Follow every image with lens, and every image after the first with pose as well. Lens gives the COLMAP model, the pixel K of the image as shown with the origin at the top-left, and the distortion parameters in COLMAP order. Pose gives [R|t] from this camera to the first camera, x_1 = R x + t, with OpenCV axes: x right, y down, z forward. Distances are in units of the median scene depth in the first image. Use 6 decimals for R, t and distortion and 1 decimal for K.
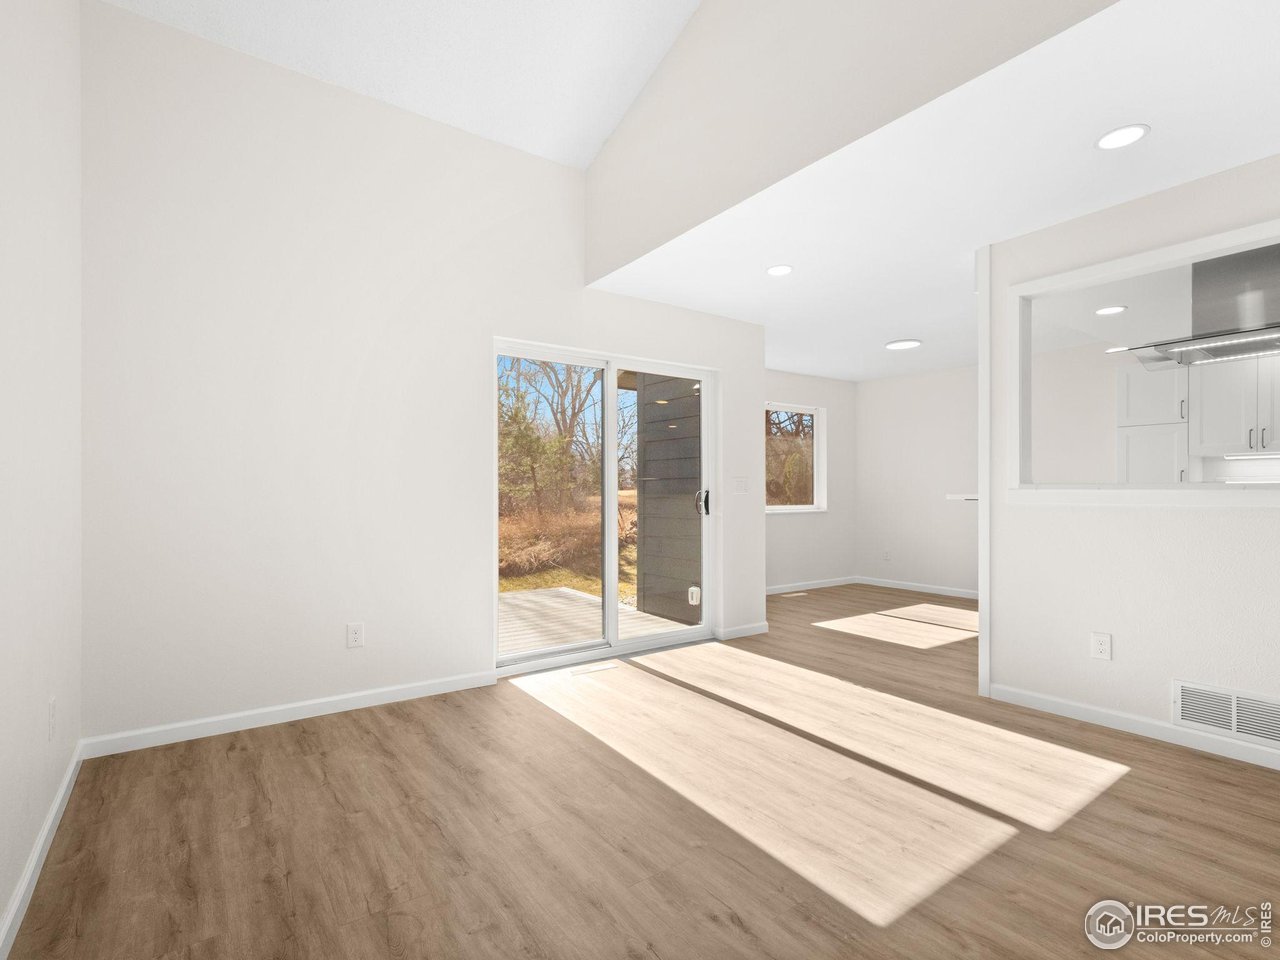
lens RADIAL K [[640.1, 0, 640.0], [0, 640.1, 480.0], [0, 0, 1]] dist [0.025755, -0.017189]
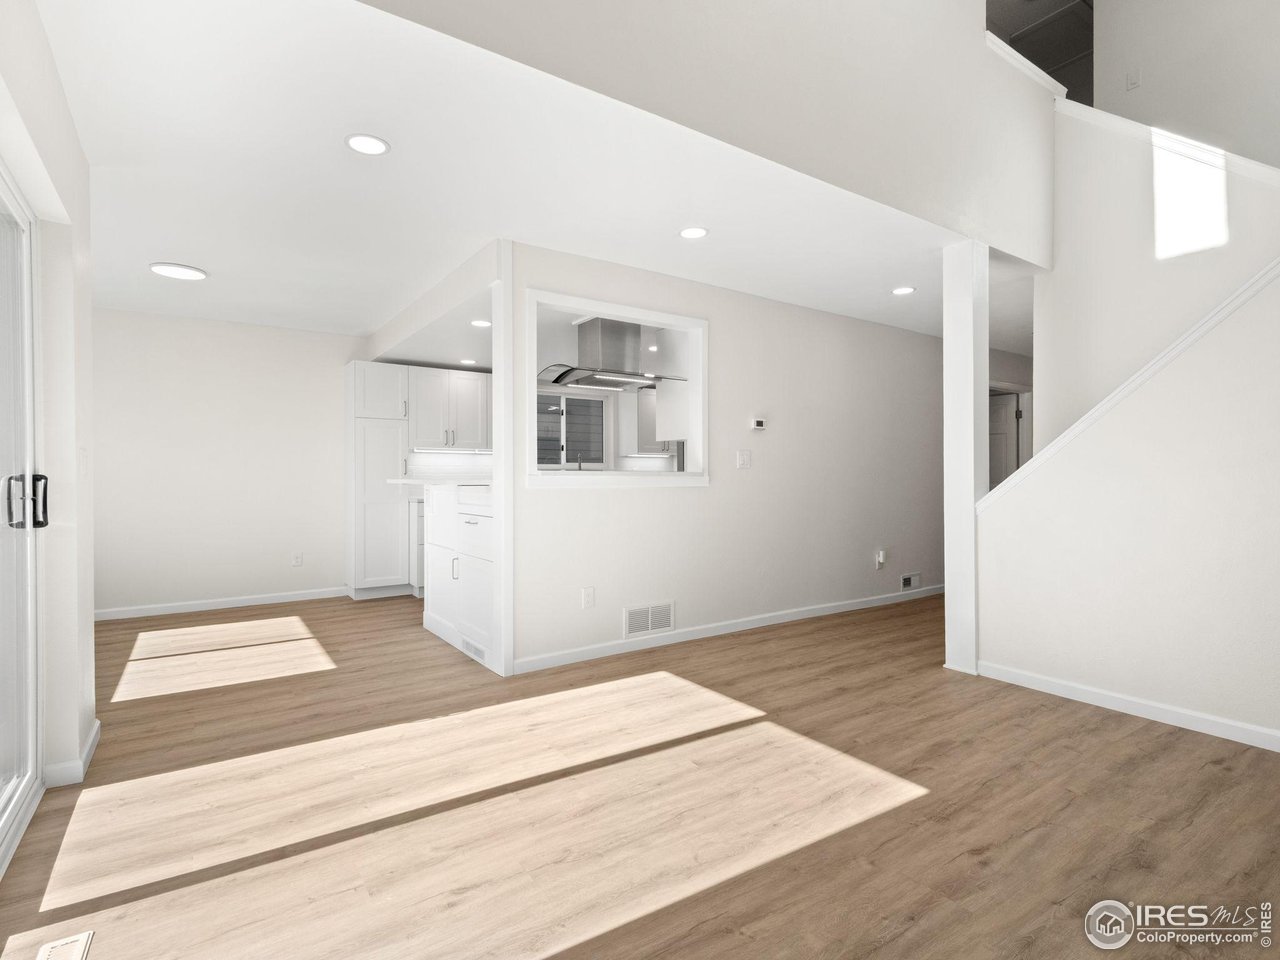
lens RADIAL K [[637.4, 0, 640.0], [0, 637.4, 480.0], [0, 0, 1]] dist [0.001577, -0.000230]
pose [[0.017357, -0.007756, 0.999819, -0.614952], [-0.015744, 0.999844, 0.008029, 0.012120], [-0.999725, -0.015881, 0.017232, 0.985167]]
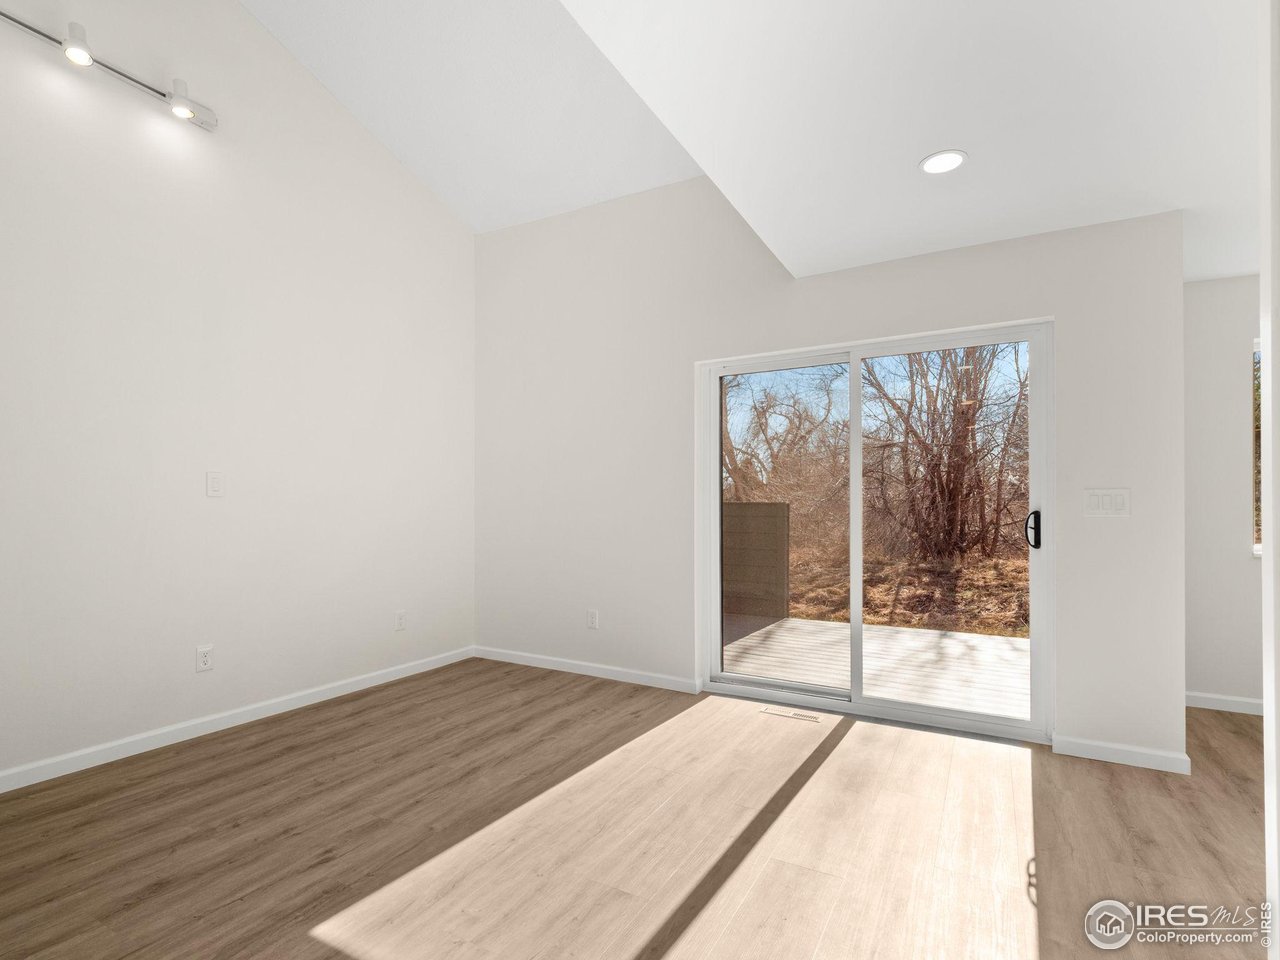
lens RADIAL K [[644.7, 0, 625.6], [0, 644.7, 494.2], [0, 0, 1]] dist [0.003120, -0.000160]
pose [[0.407388, -0.014381, -0.913142, 0.933680], [0.008374, 0.999893, -0.012011, 0.004555], [0.913217, -0.002753, 0.407465, 0.633847]]
